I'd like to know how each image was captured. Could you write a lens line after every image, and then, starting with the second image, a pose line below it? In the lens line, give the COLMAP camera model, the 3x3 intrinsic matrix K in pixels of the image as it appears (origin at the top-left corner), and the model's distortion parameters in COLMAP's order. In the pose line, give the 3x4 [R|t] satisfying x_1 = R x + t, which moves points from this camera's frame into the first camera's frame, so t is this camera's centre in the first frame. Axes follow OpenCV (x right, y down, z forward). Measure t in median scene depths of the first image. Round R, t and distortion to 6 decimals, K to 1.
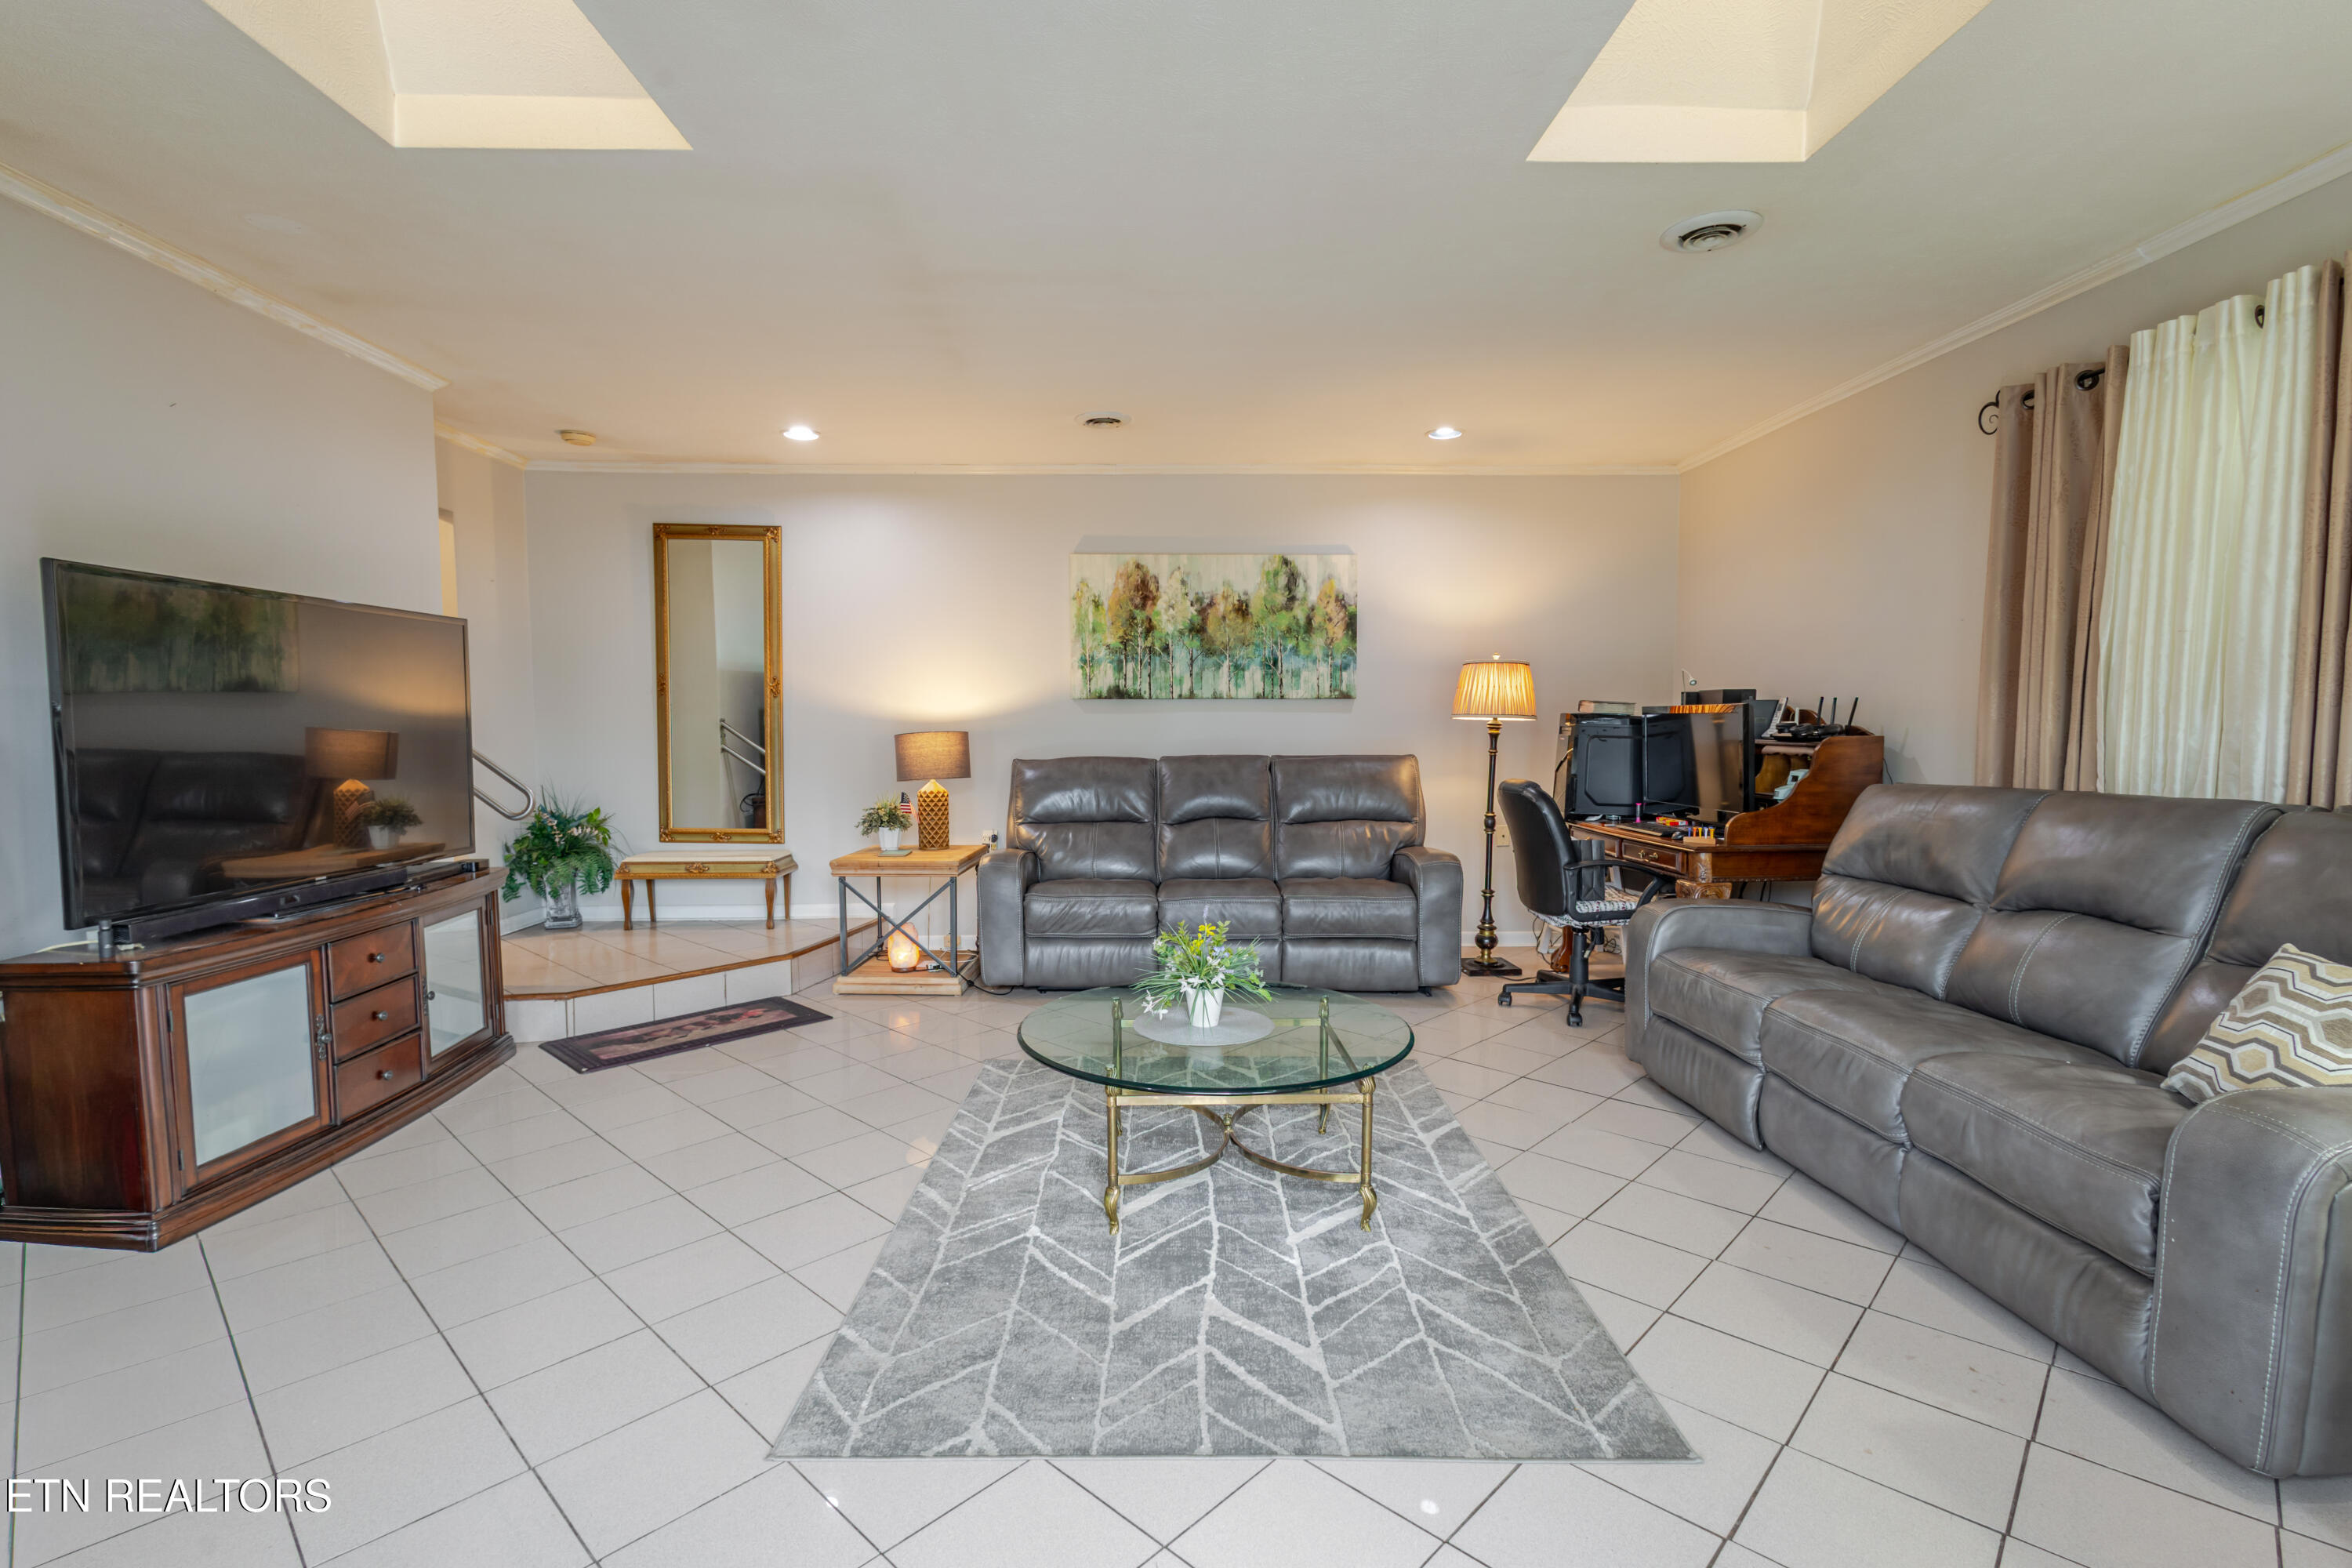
lens RADIAL K [[1092.9, 0, 1169.4], [0, 1092.9, 790.4], [0, 0, 1]] dist [0.011611, -0.000006]
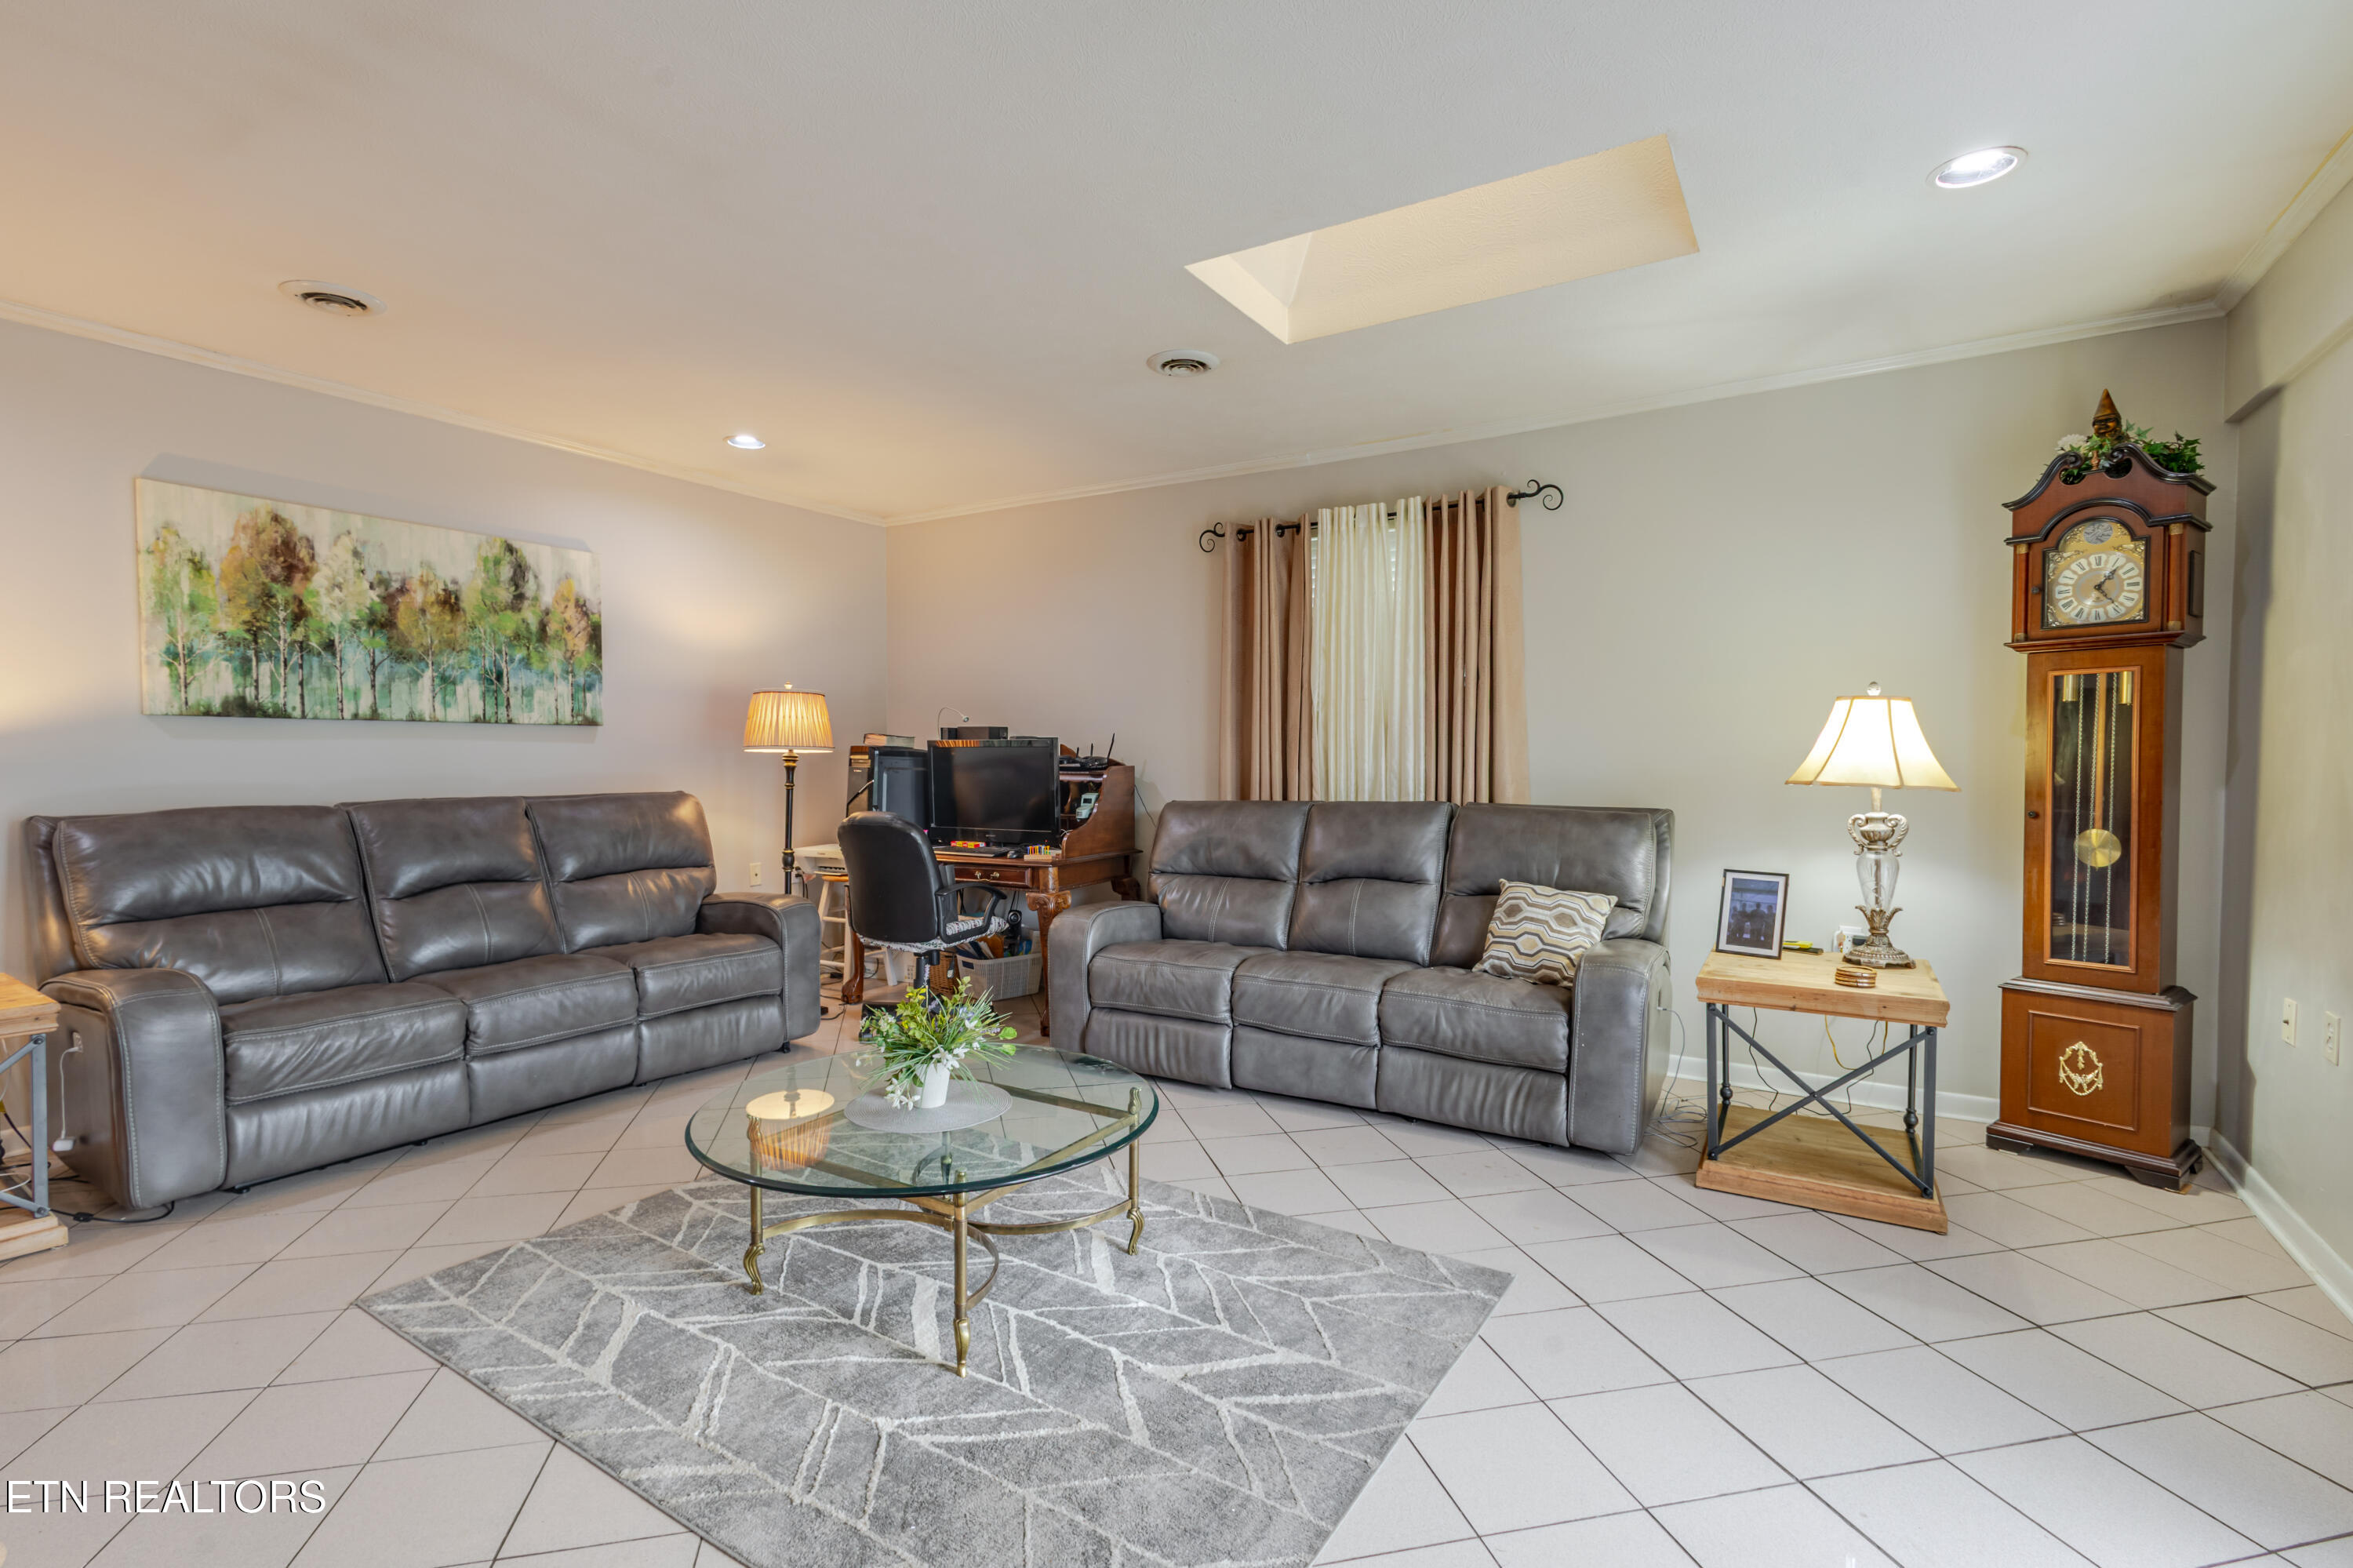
lens RADIAL K [[1093.4, 0, 1169.9], [0, 1093.4, 790.4], [0, 0, 1]] dist [0.011611, -0.000006]
pose [[0.546051, -0.024611, 0.837390, -0.308555], [0.051112, 0.998685, -0.003978, -0.009876], [-0.836191, 0.044973, 0.546591, 0.192879]]
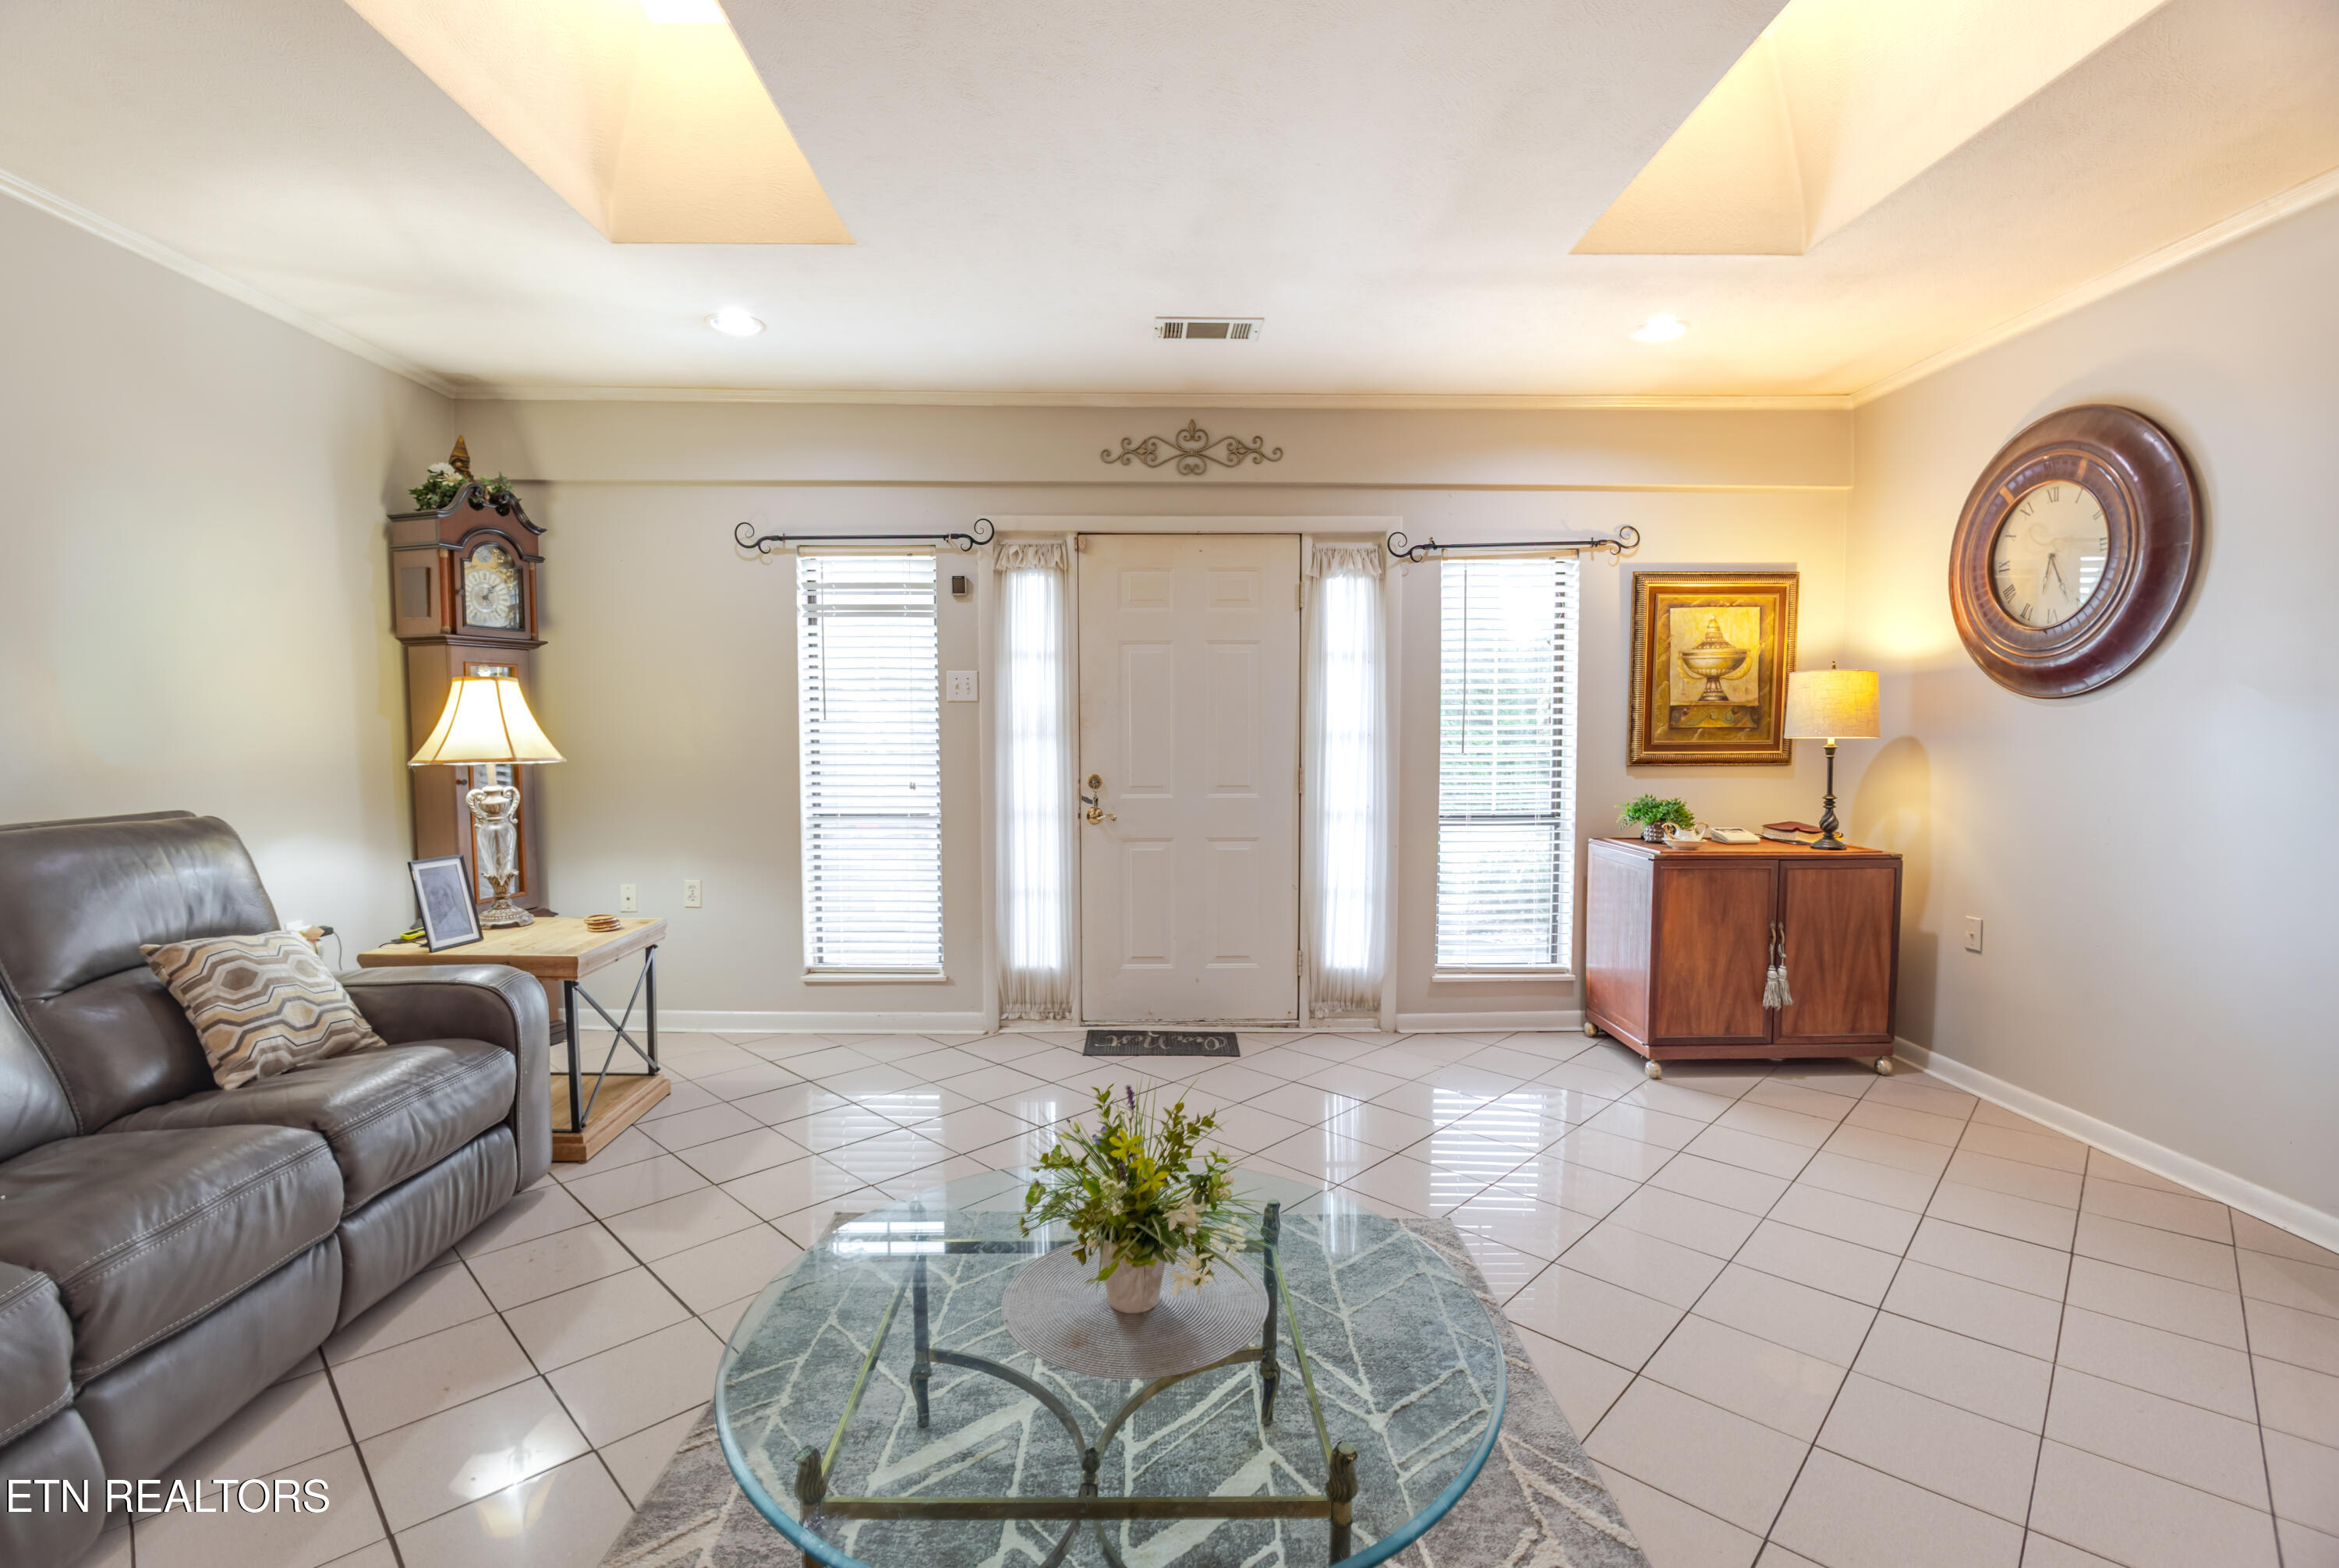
lens RADIAL K [[1039.9, 0, 1155.0], [0, 1039.9, 783.8], [0, 0, 1]] dist [-0.032880, -0.000381]
pose [[-0.999919, 0.005056, 0.011710, 0.006467], [0.006443, 0.992561, 0.121575, -0.052085], [-0.011008, 0.121641, -0.992513, 0.785976]]
